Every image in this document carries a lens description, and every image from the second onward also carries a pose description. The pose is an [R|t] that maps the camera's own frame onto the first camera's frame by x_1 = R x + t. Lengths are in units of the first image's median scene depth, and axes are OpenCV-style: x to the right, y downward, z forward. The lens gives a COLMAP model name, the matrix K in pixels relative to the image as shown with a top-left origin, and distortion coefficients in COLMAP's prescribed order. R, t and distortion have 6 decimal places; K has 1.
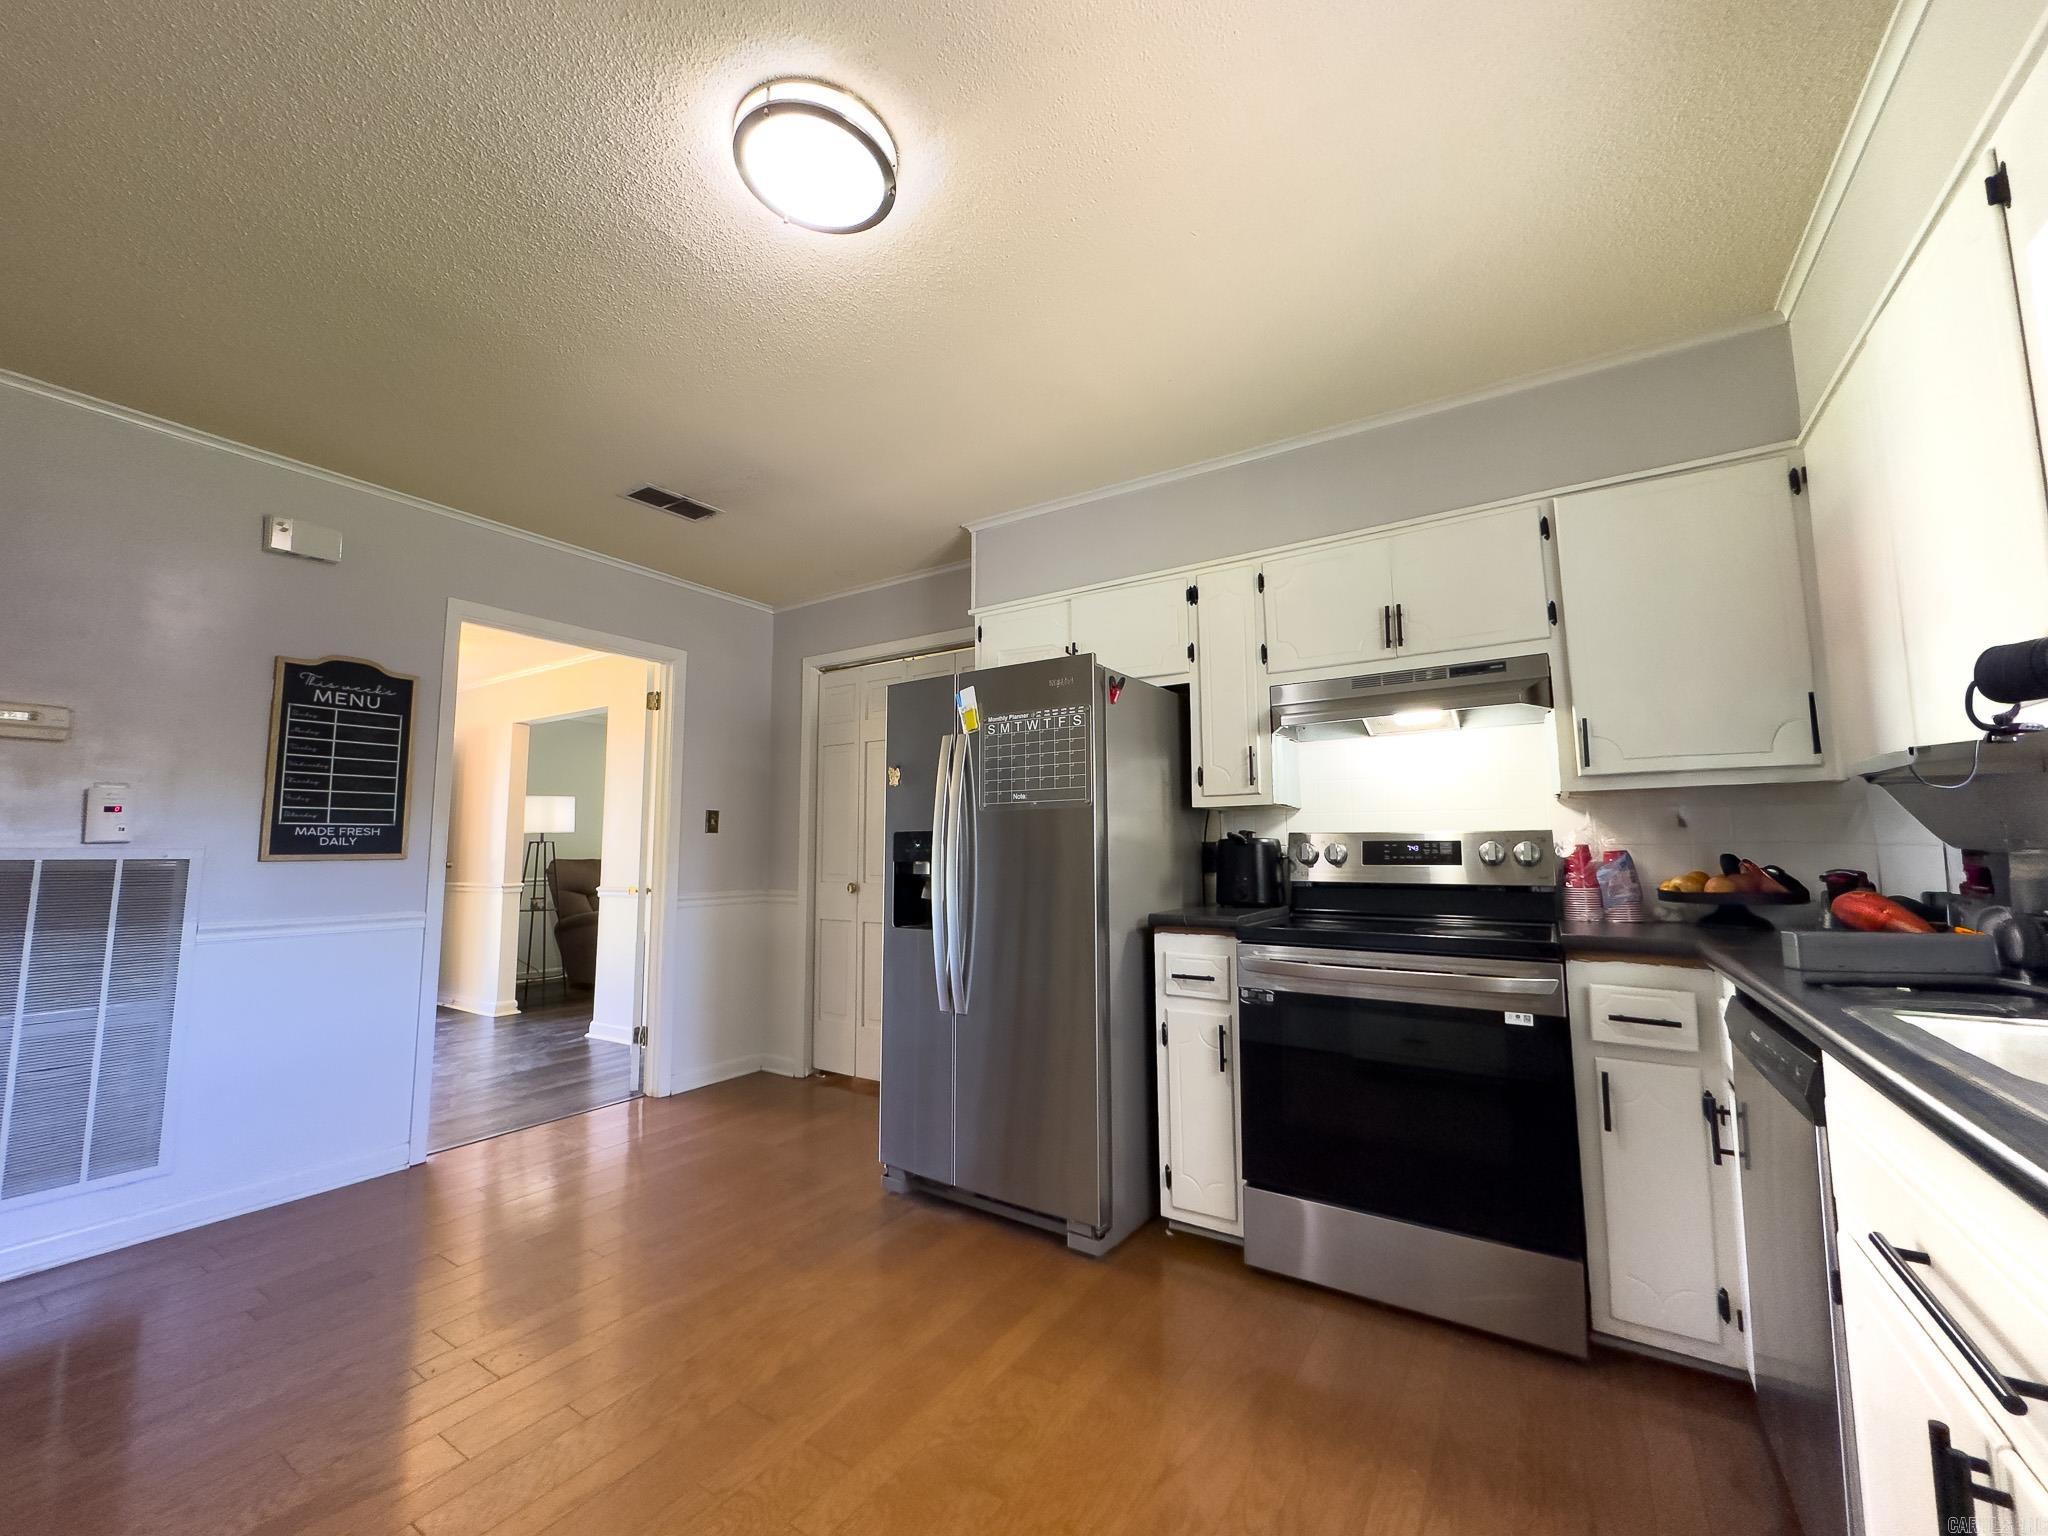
lens RADIAL K [[836.7, 0, 1024.9], [0, 836.7, 765.4], [0, 0, 1]] dist [-0.001745, -0.000067]
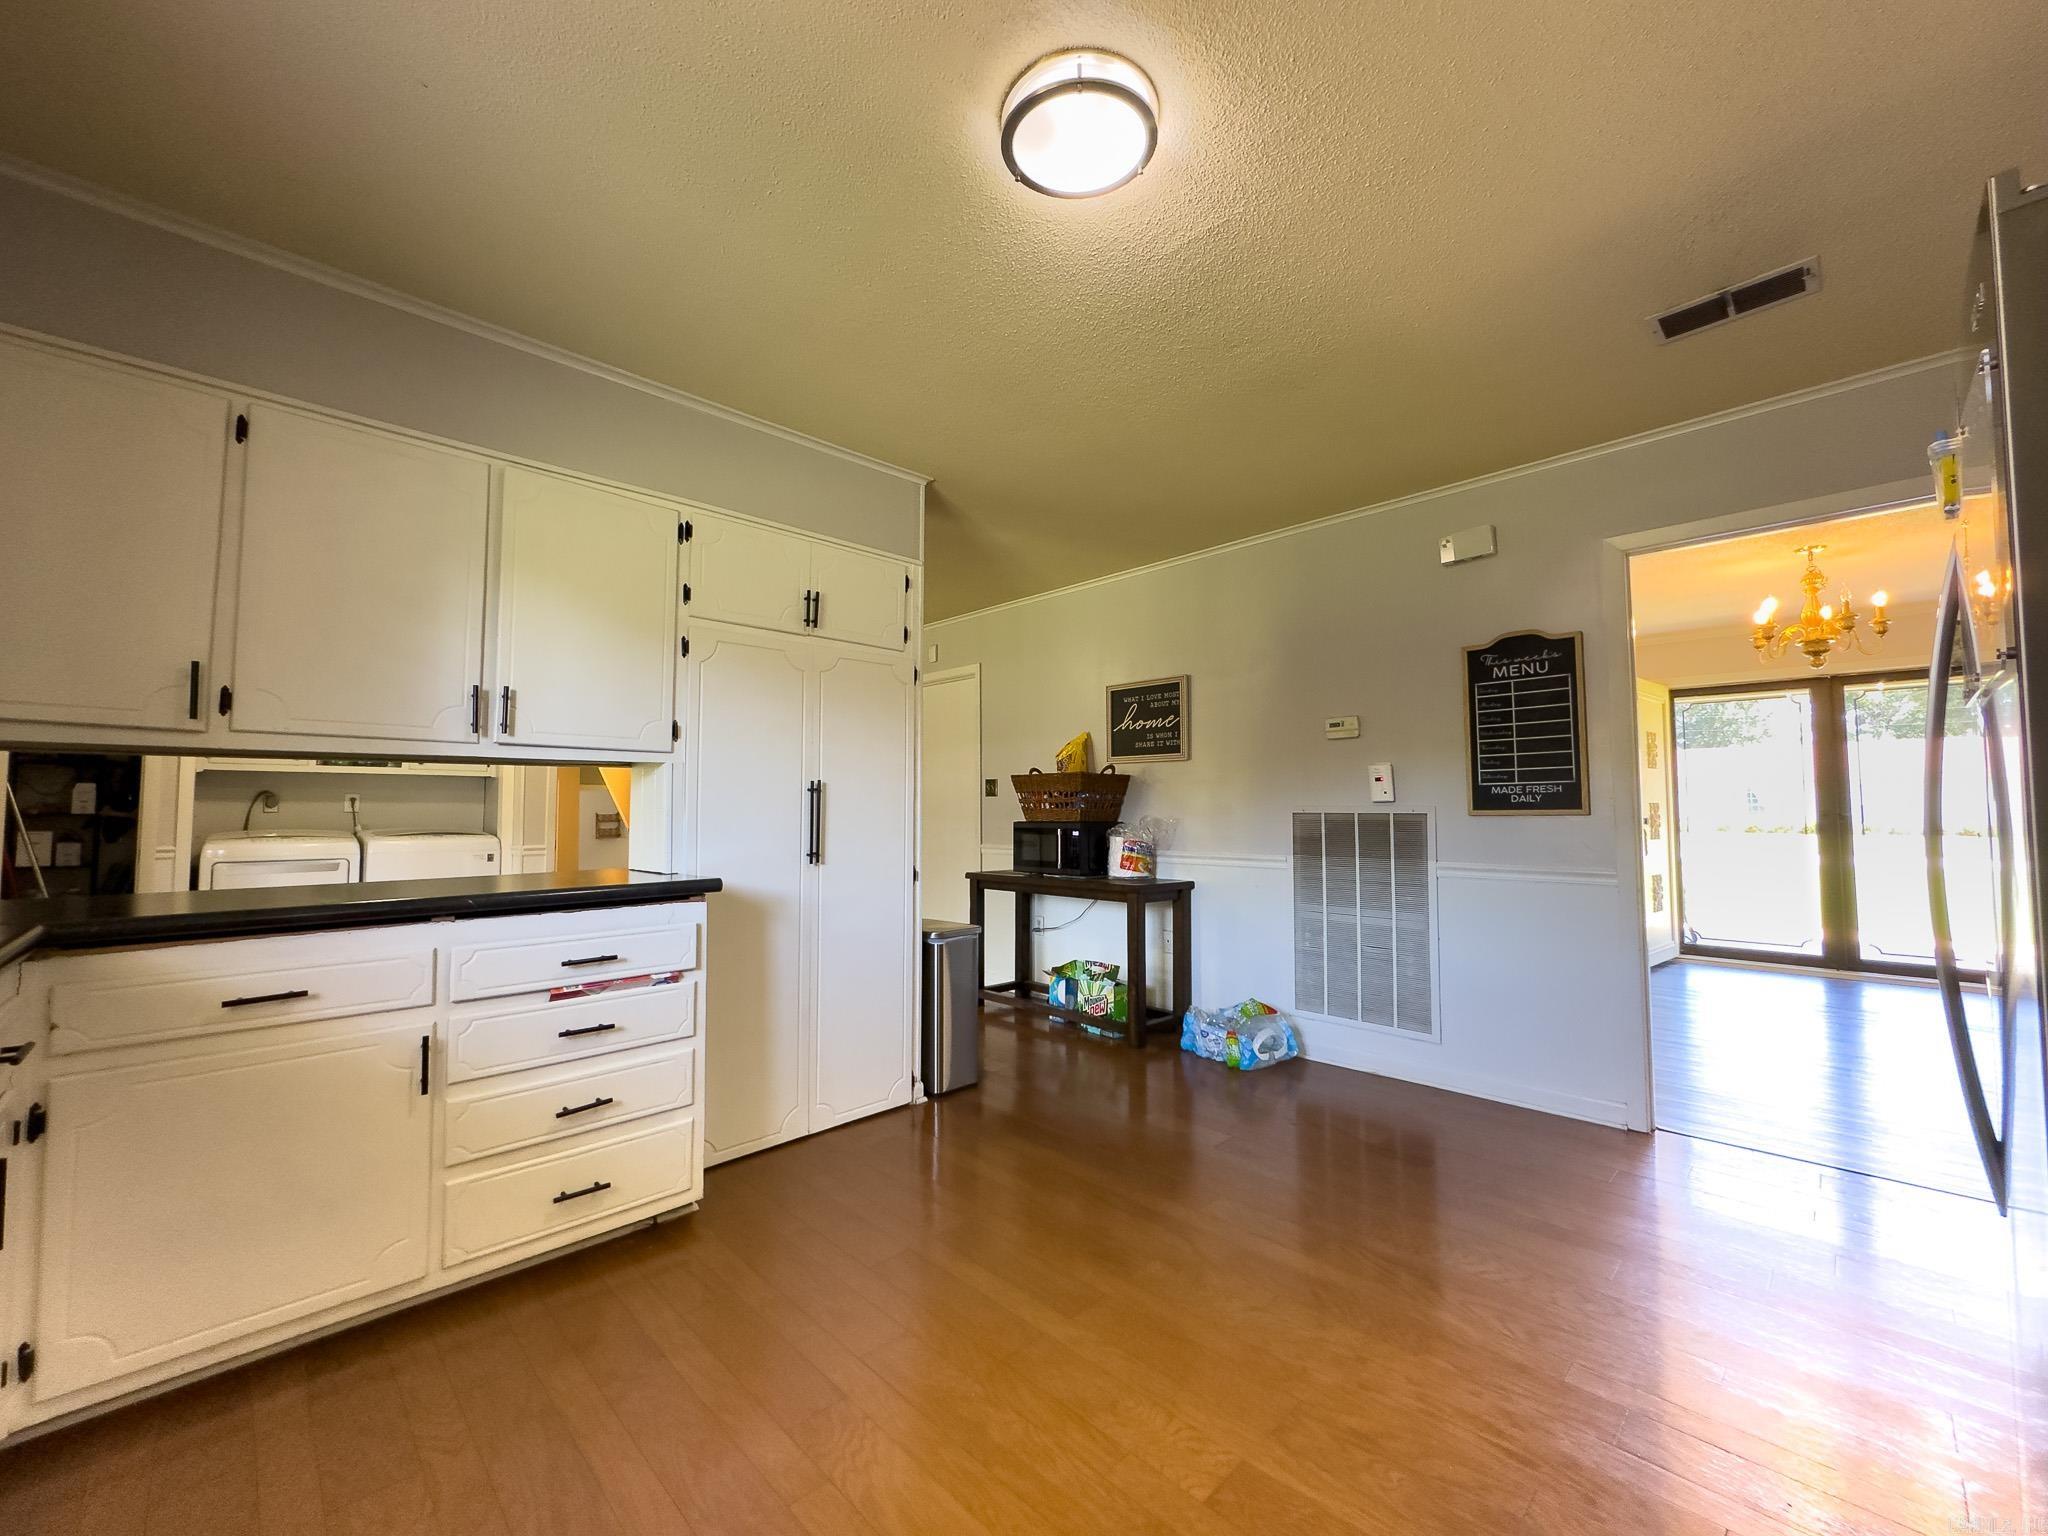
lens RADIAL K [[836.7, 0, 1026.3], [0, 836.7, 766.2], [0, 0, 1]] dist [-0.001745, -0.000067]
pose [[-0.235359, -0.047441, -0.970750, 0.415853], [0.102042, 0.992081, -0.073224, 0.062777], [0.966537, -0.116292, -0.228655, 0.625332]]
